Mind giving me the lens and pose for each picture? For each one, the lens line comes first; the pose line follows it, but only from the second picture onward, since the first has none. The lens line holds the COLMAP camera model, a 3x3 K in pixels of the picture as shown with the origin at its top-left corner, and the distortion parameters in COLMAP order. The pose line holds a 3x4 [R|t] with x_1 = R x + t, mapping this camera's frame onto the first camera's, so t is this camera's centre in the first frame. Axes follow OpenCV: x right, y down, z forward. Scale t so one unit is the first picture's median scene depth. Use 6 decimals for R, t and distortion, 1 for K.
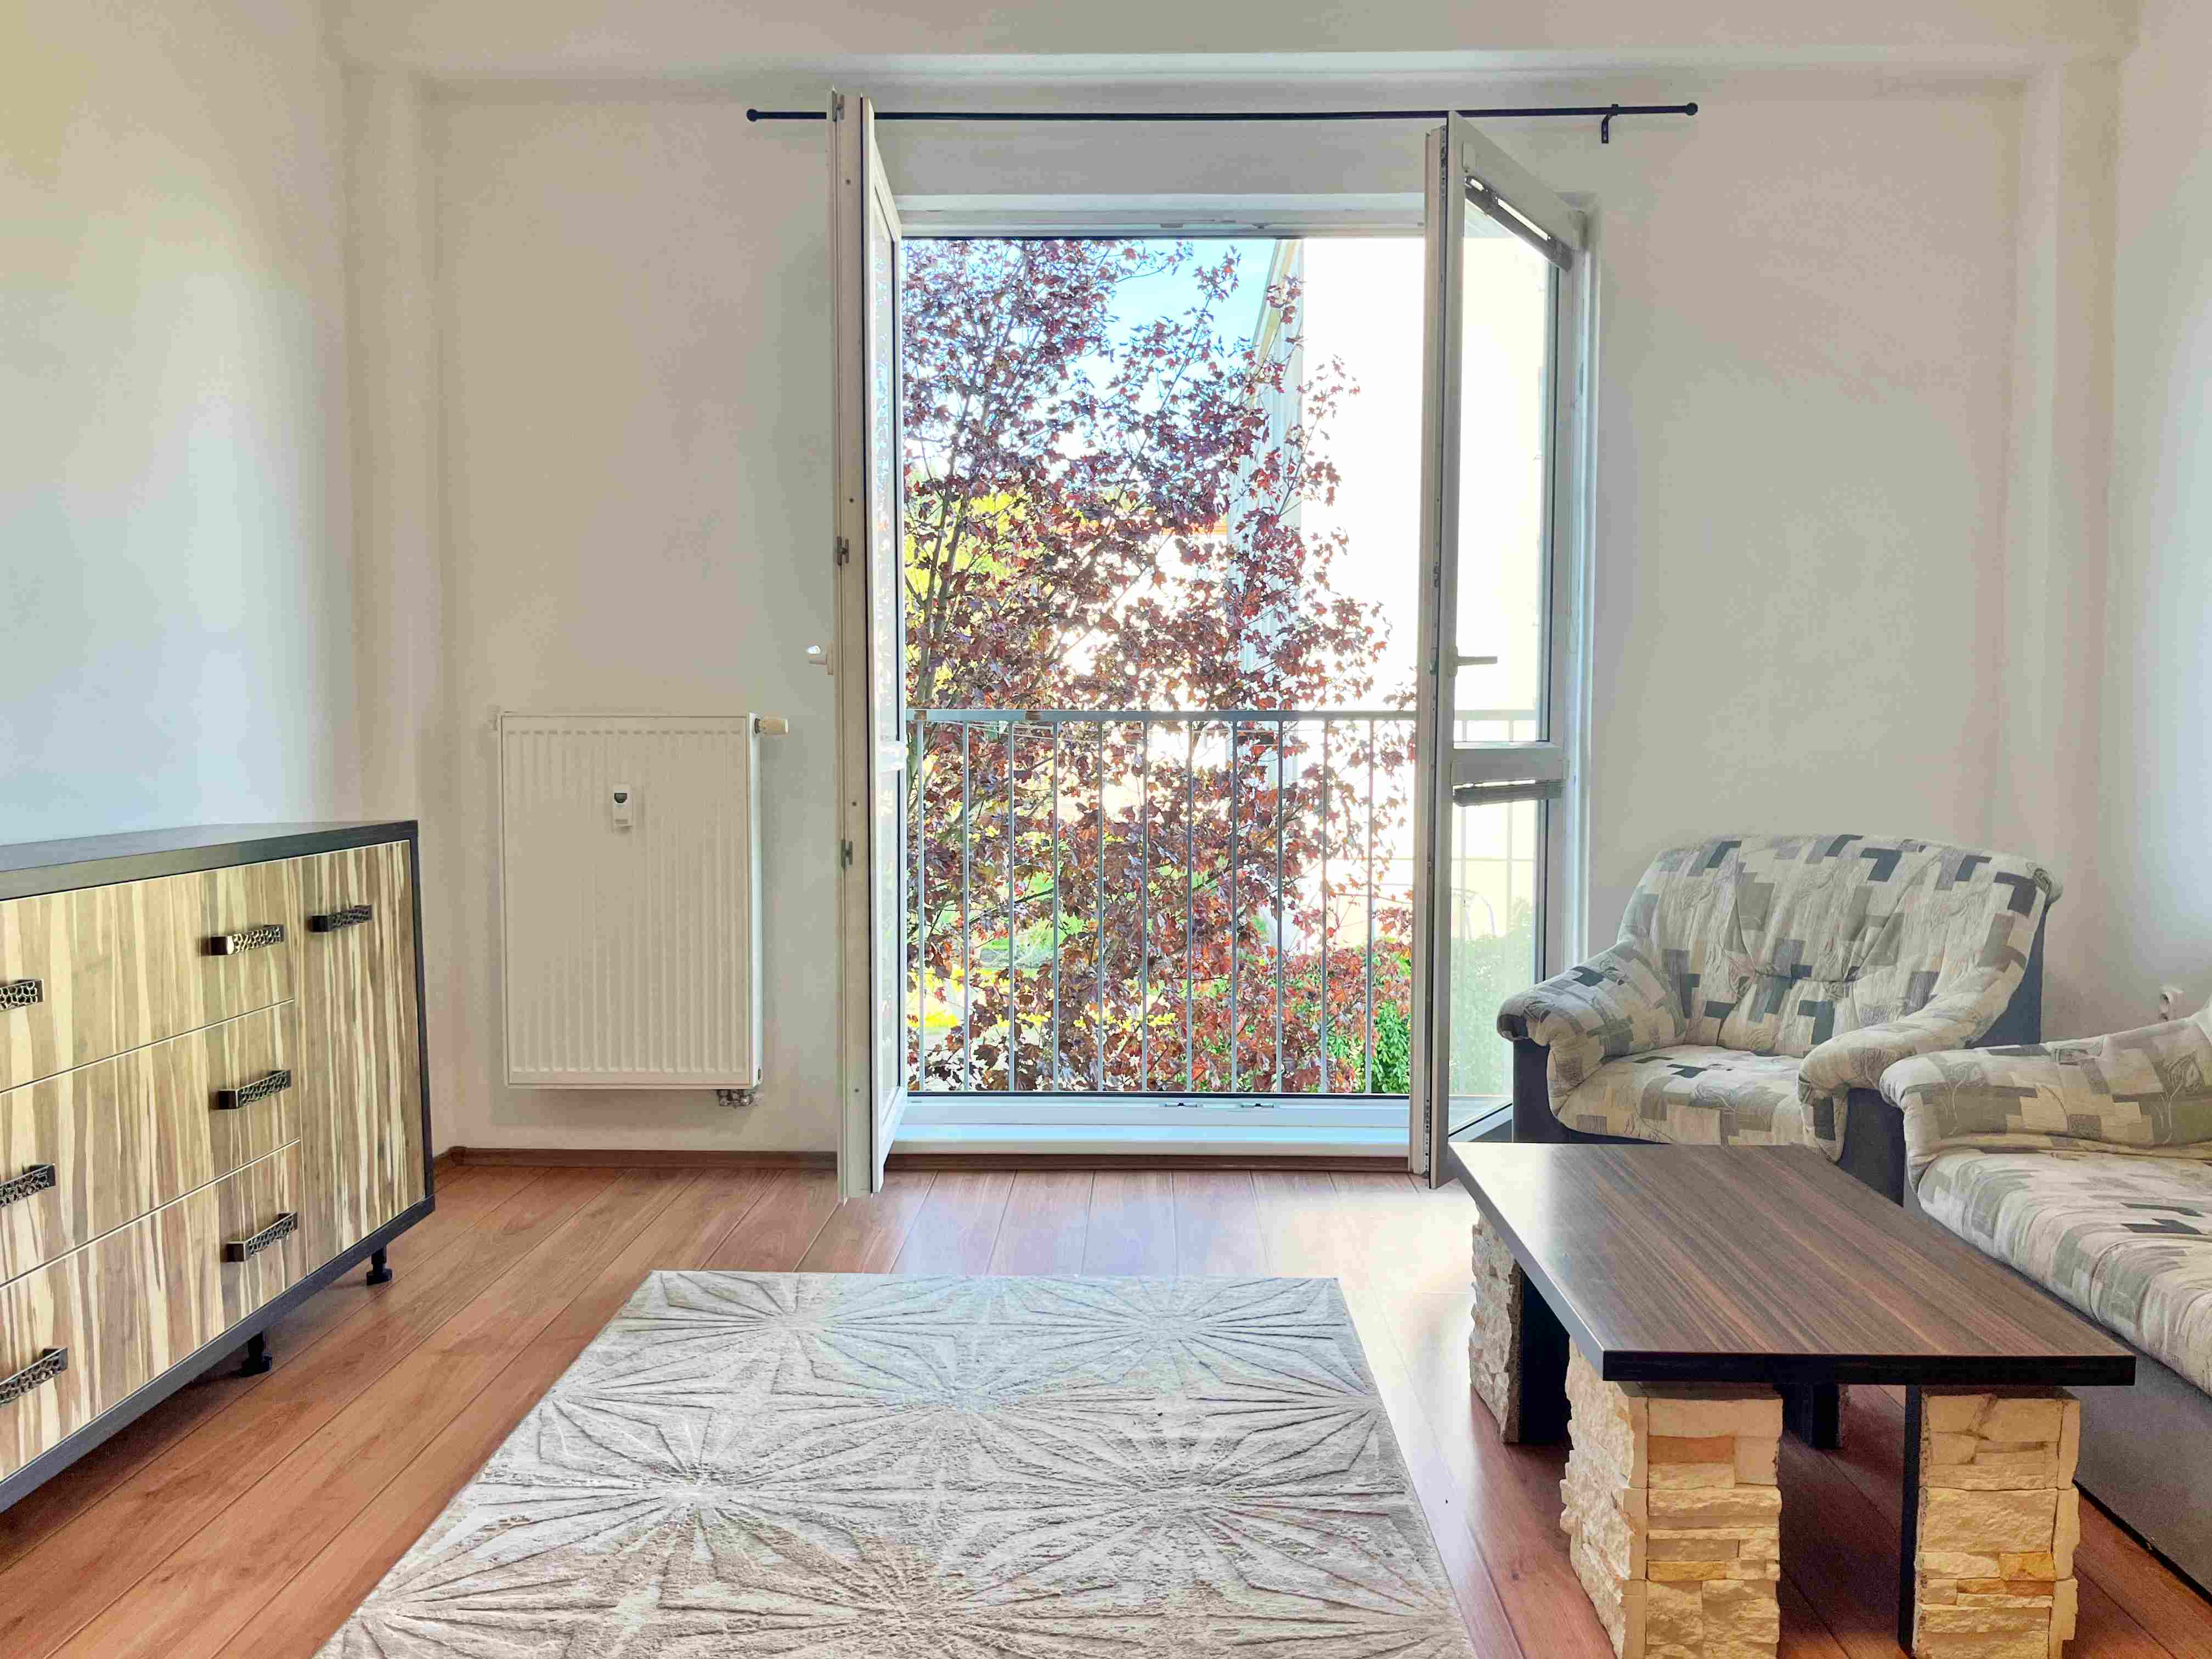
lens RADIAL K [[1697.3, 0, 1101.4], [0, 1697.3, 832.0], [0, 0, 1]] dist [0.069342, -0.081629]
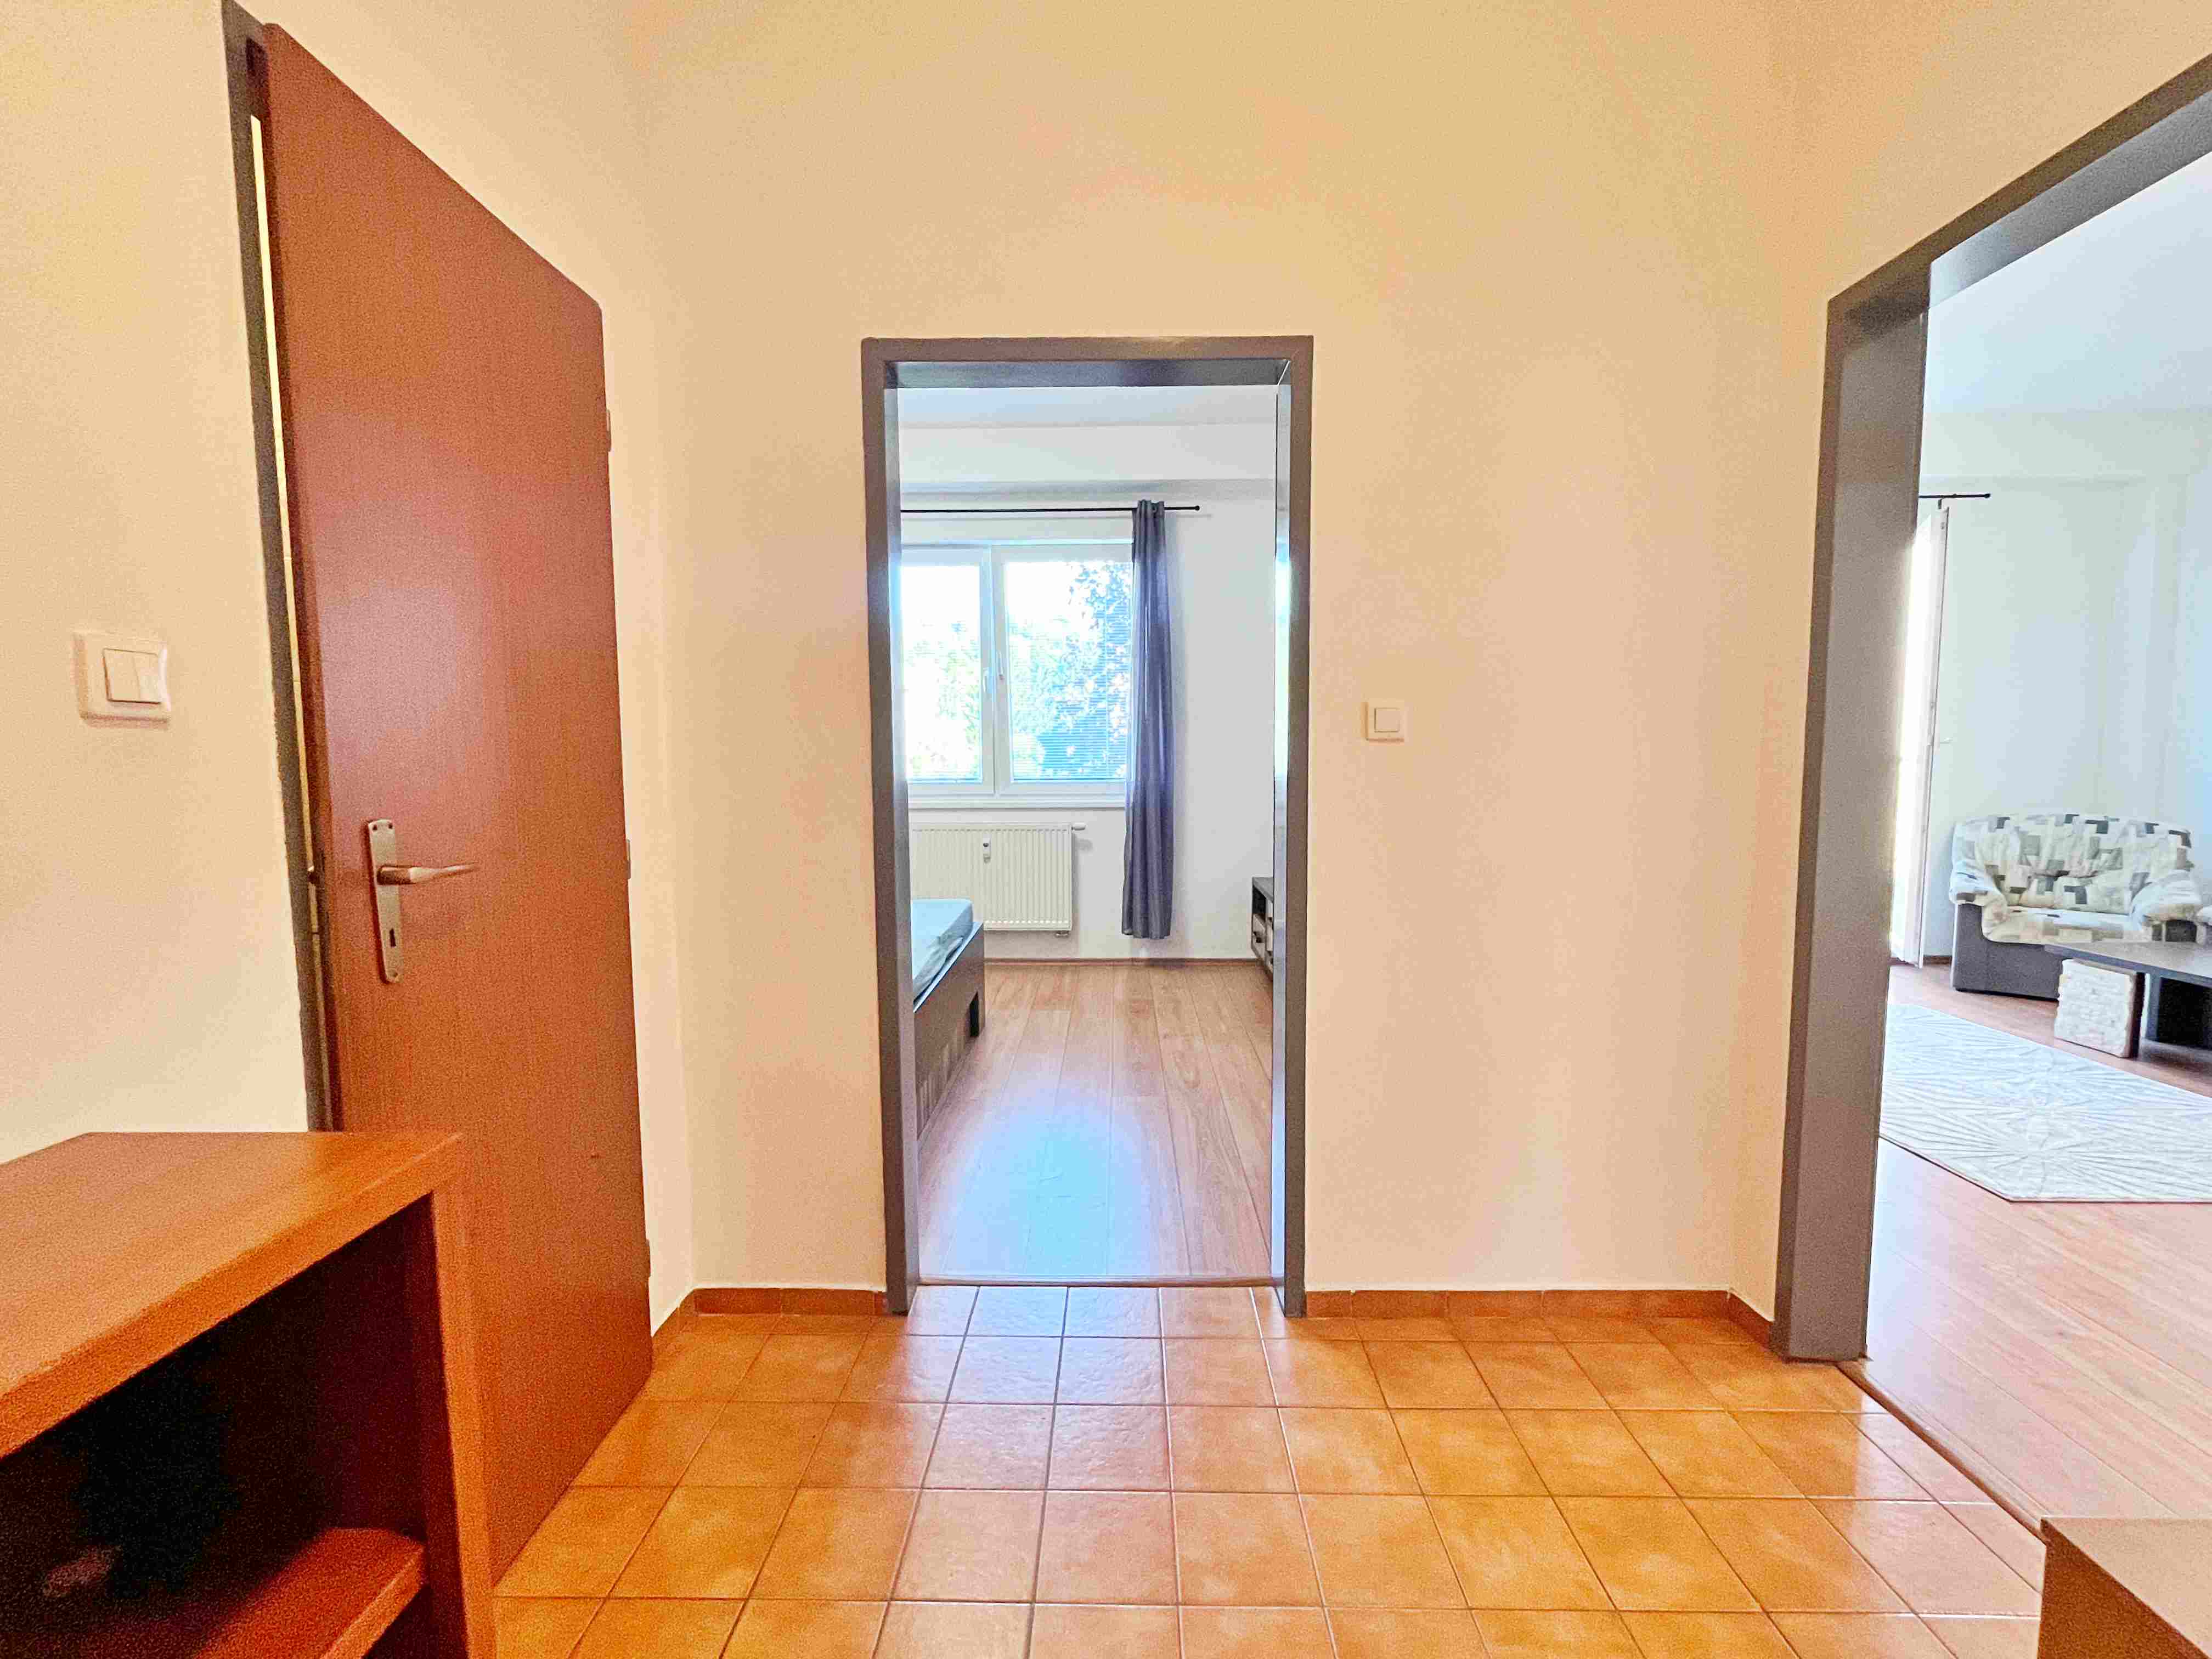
lens RADIAL K [[933.7, 0, 1098.9], [0, 933.7, 829.0], [0, 0, 1]] dist [-0.001327, -0.000928]
pose [[0.999972, -0.006982, 0.002735, -0.950413], [0.006917, 0.999706, 0.023236, -0.017966], [-0.002897, -0.023216, 0.999726, -0.269263]]
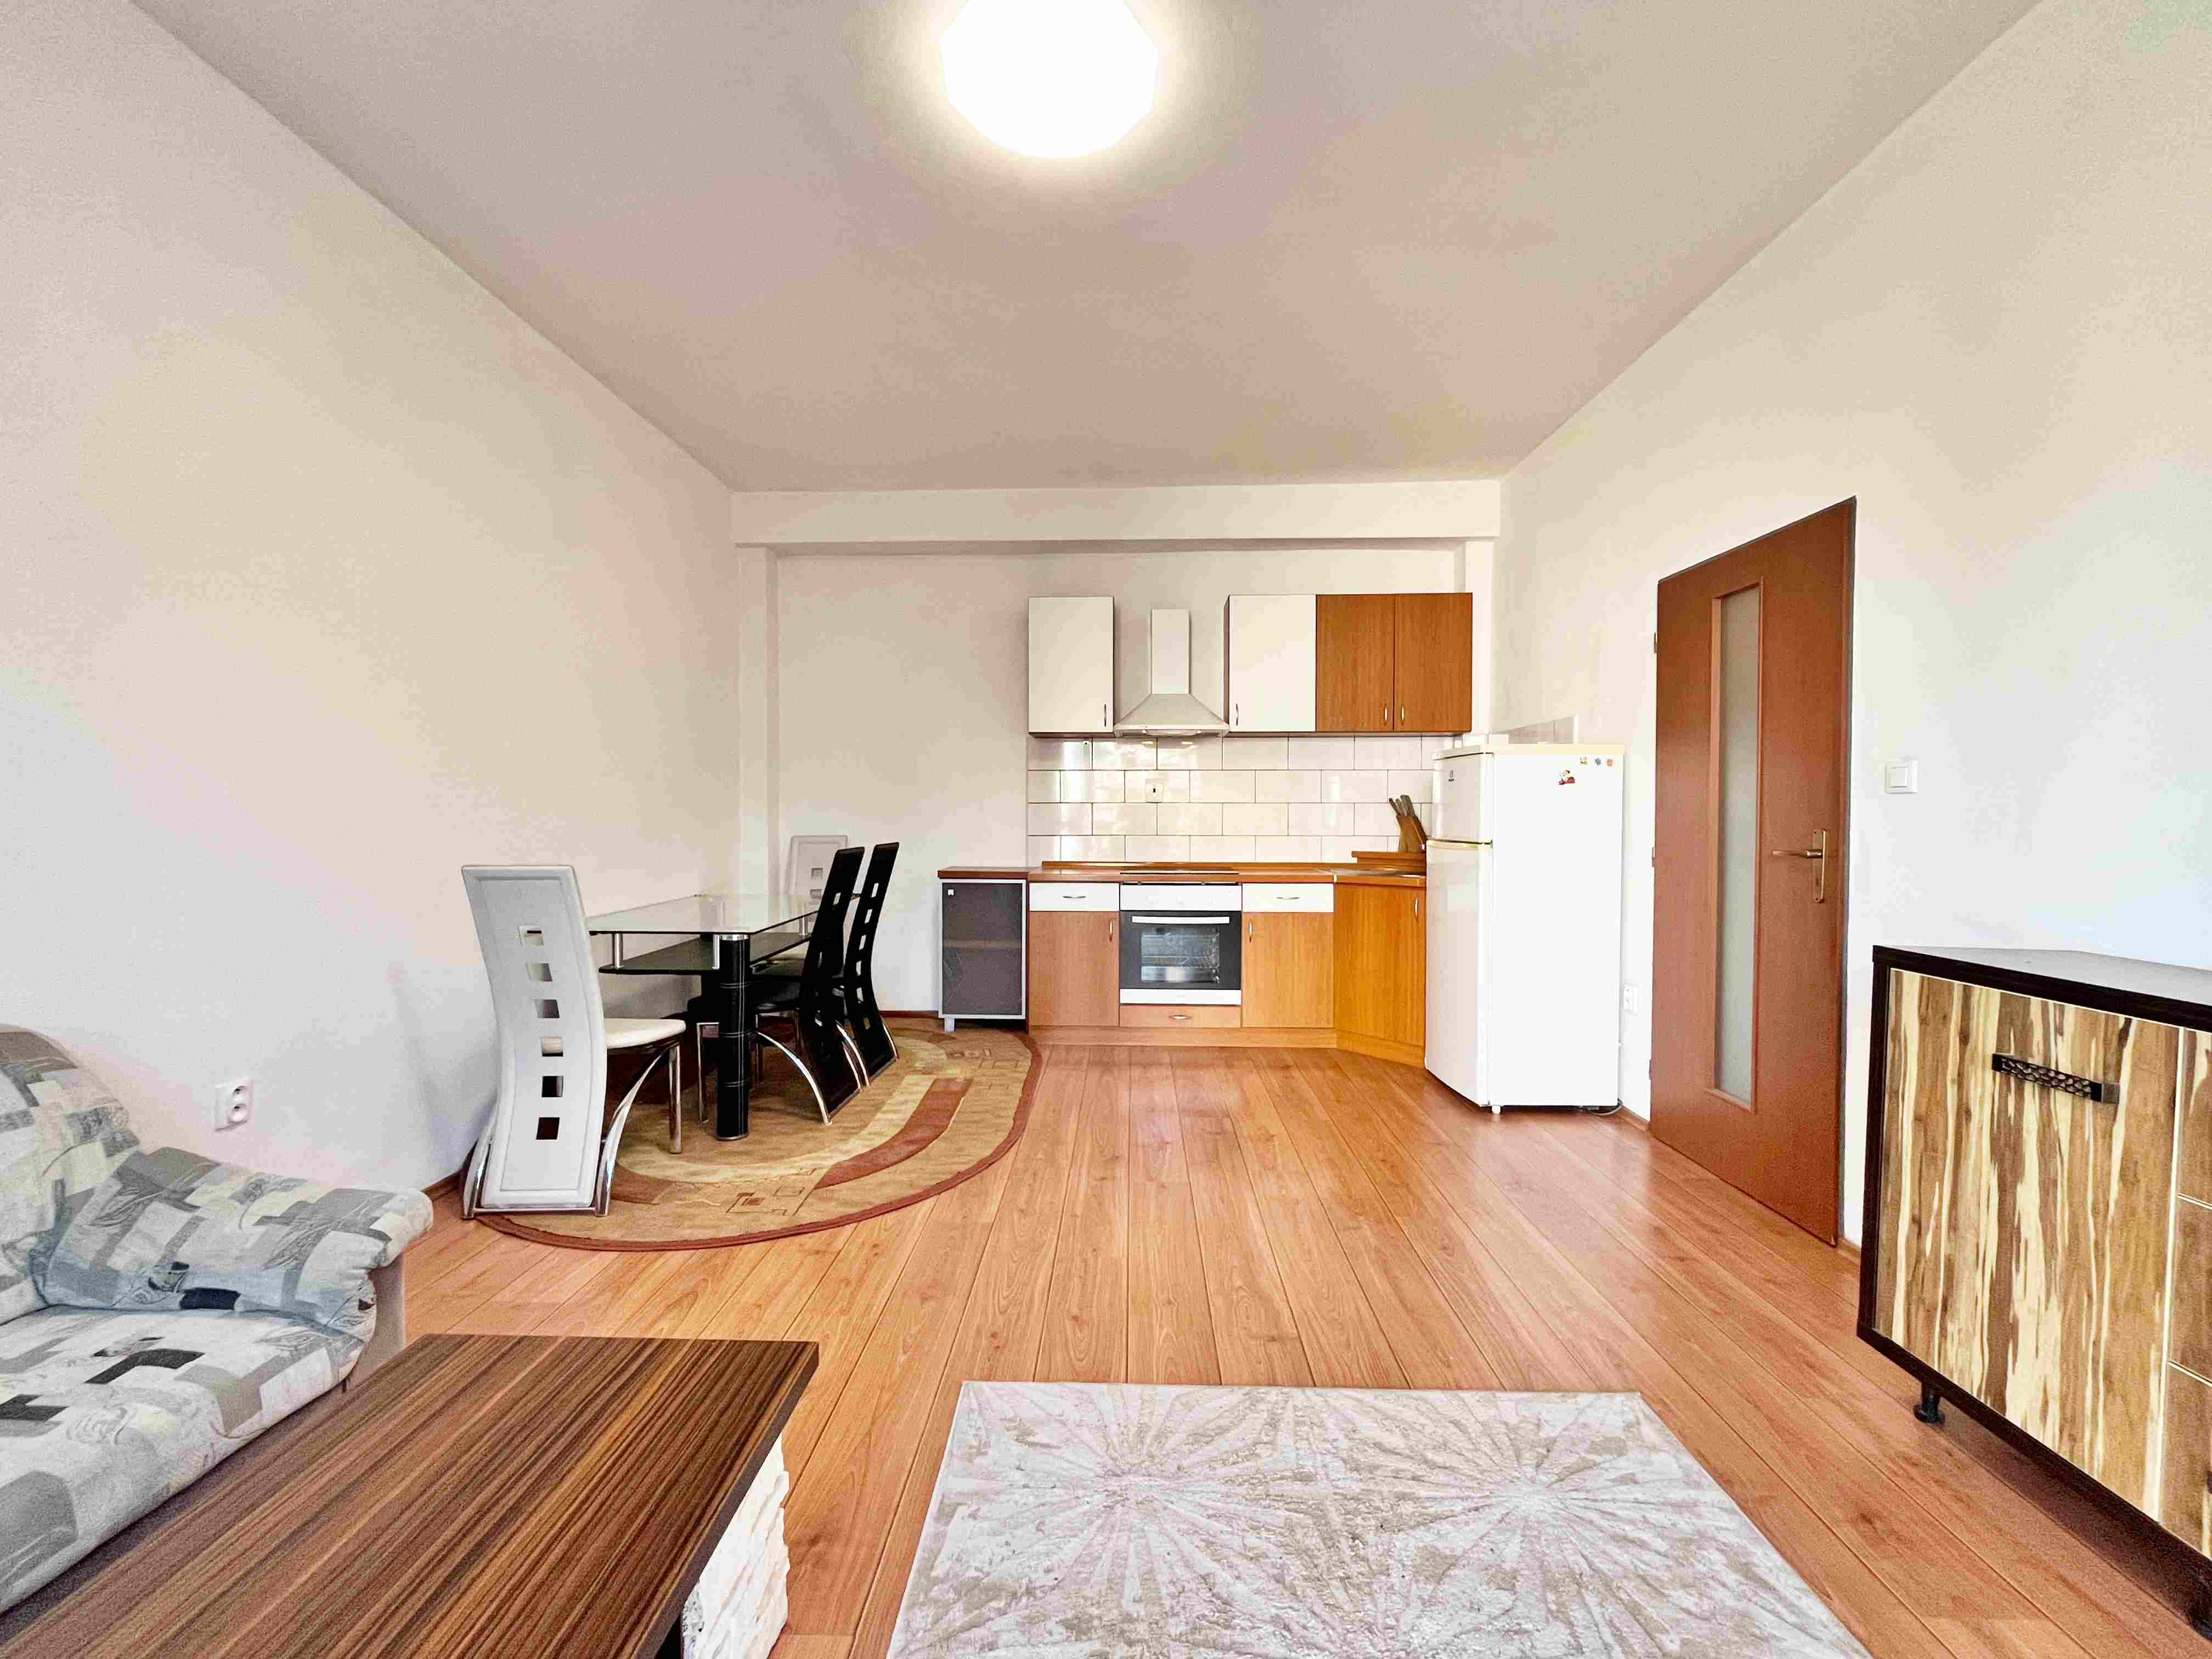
lens RADIAL K [[899.6, 0, 1104.5], [0, 899.6, 830.9], [0, 0, 1]] dist [-0.001473, -0.000216]
pose [[-0.999972, -0.005099, 0.005511, 0.040444], [-0.004662, 0.997059, 0.076502, -0.076735], [-0.005885, 0.076474, -0.997054, 0.912225]]
